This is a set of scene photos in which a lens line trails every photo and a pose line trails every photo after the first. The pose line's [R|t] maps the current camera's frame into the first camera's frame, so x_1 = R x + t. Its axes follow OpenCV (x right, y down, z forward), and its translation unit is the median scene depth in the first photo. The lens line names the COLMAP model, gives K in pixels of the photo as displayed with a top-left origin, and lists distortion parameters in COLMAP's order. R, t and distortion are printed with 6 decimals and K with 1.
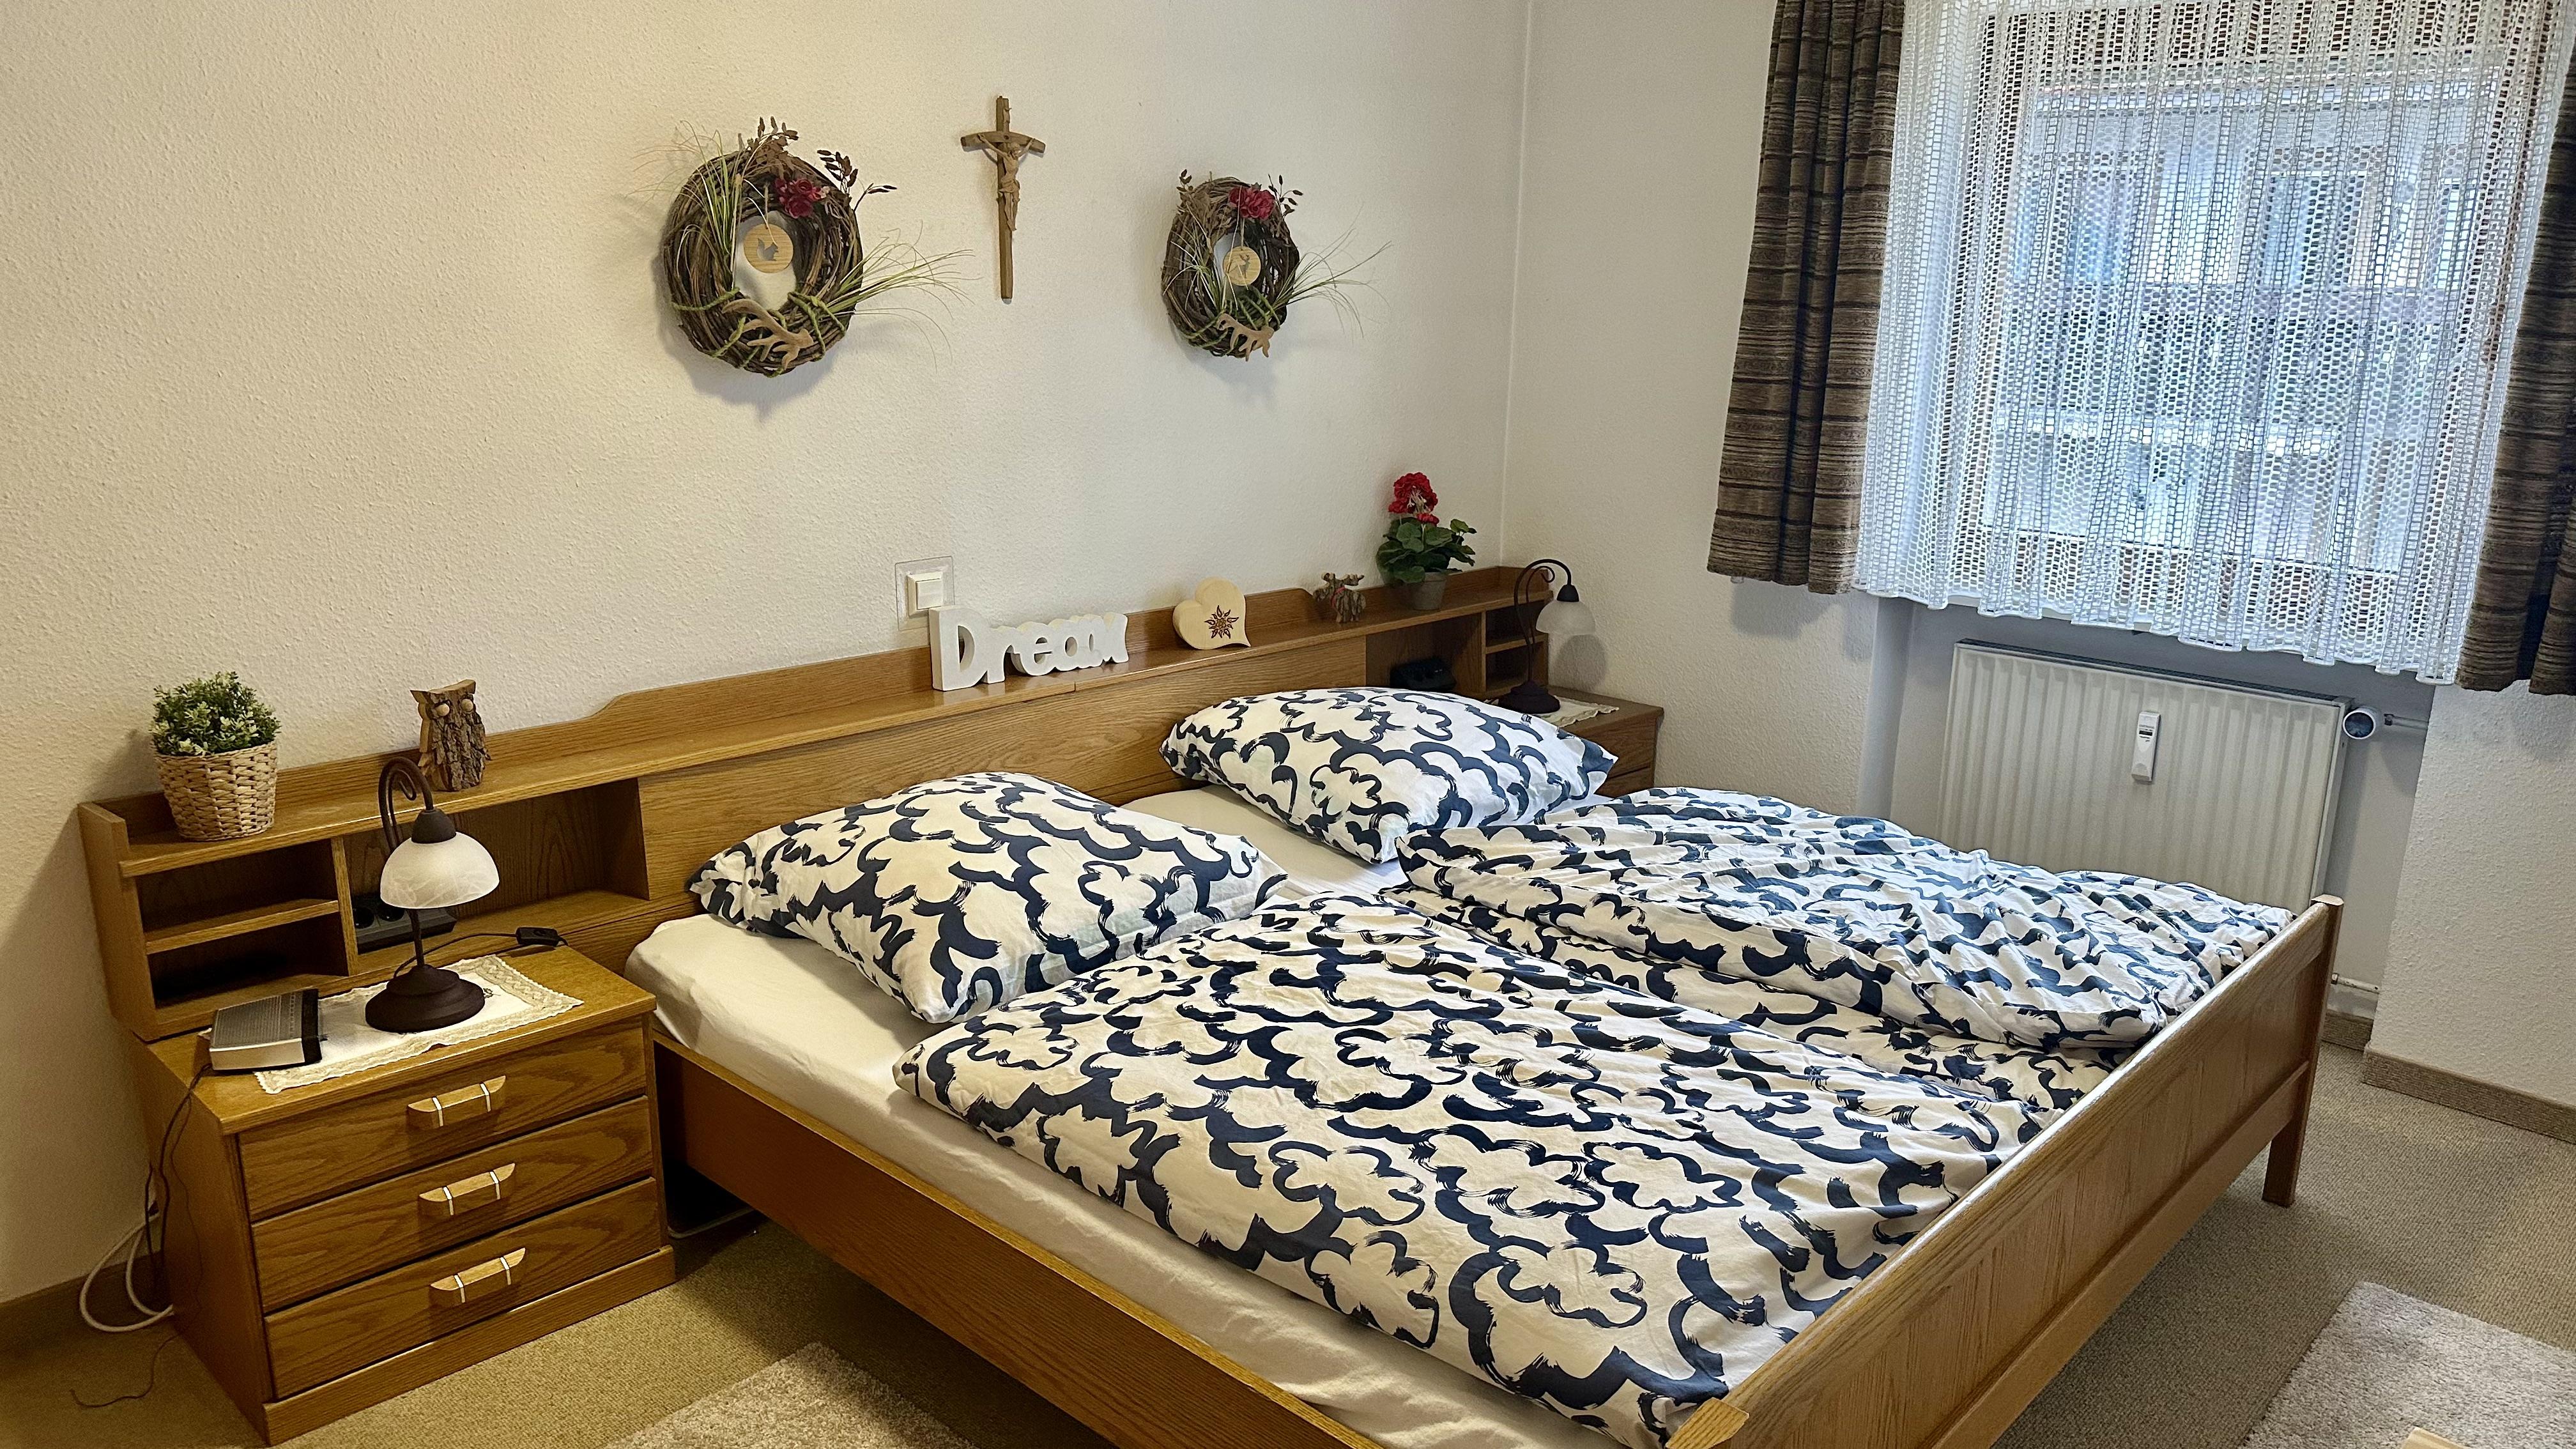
lens RADIAL K [[1801.6, 0, 1288.0], [0, 1801.6, 724.5], [0, 0, 1]] dist [0.001304, -0.000530]
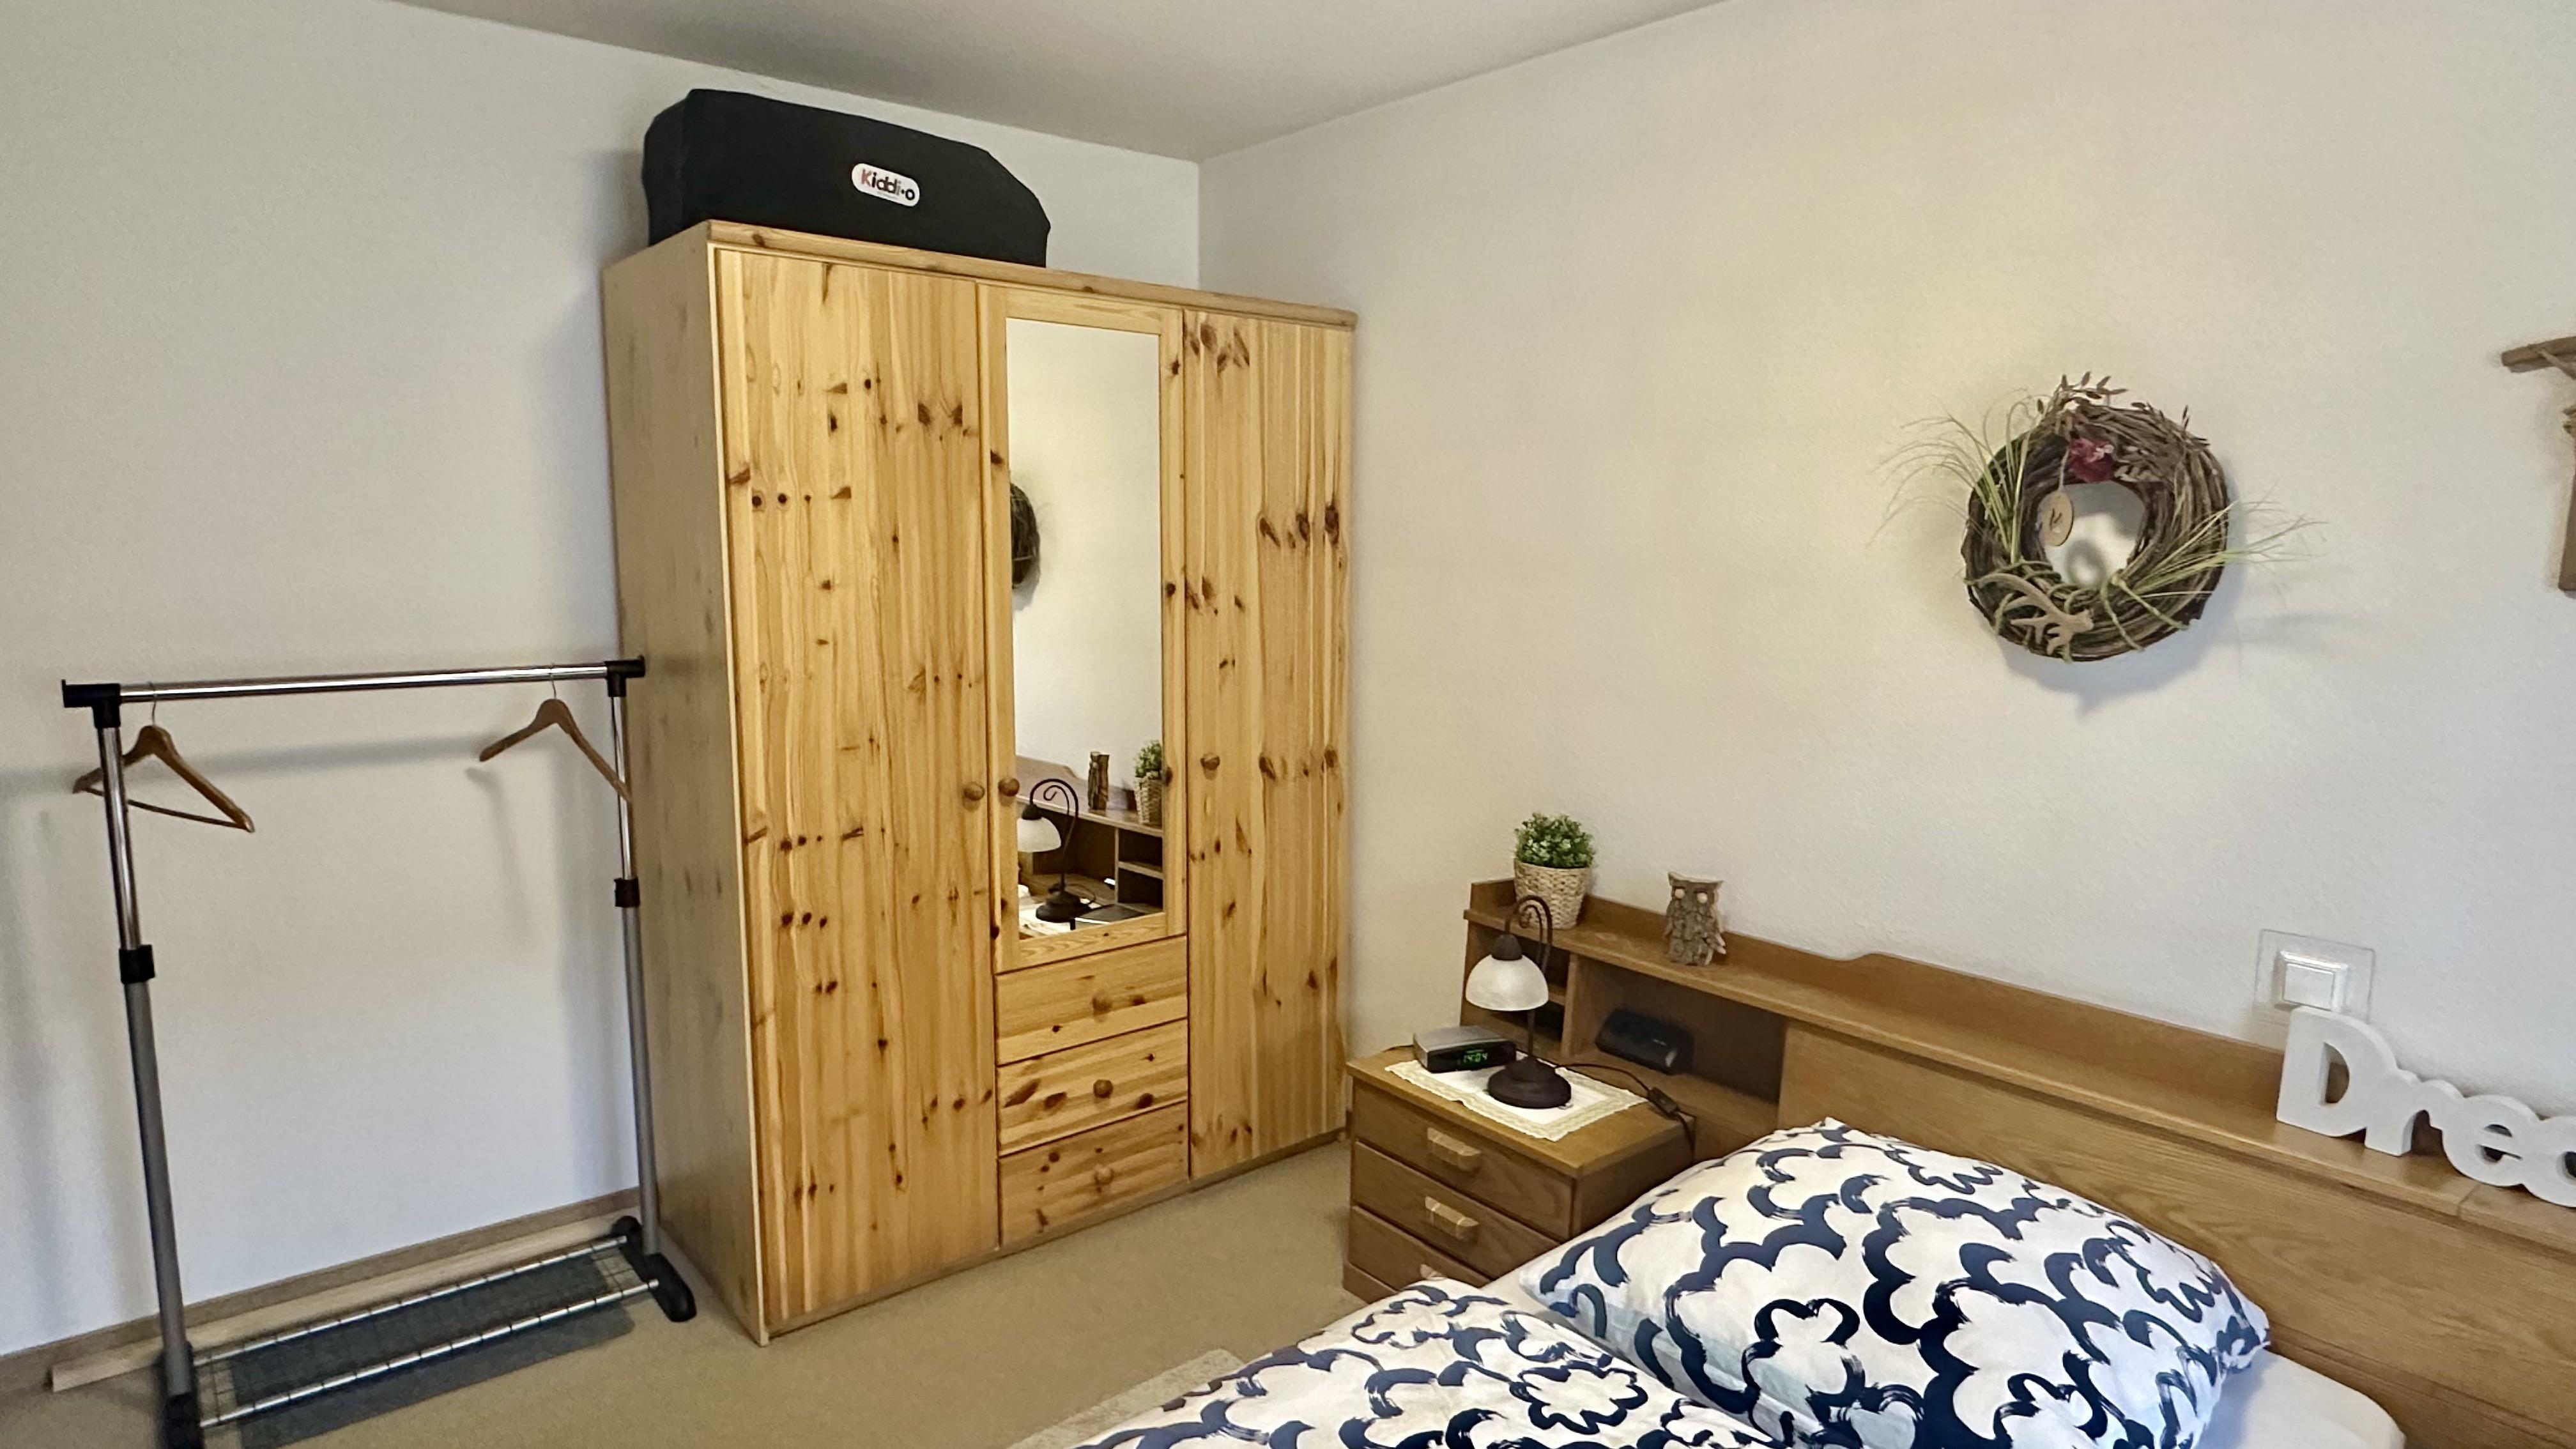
lens RADIAL K [[1400.7, 0, 1288.0], [0, 1400.7, 724.5], [0, 0, 1]] dist [-0.000402, -0.000635]
pose [[-0.111106, 0.122029, -0.986288, 0.475147], [-0.254602, 0.955817, 0.146940, -0.186851], [0.960642, 0.267437, -0.075128, 0.772684]]
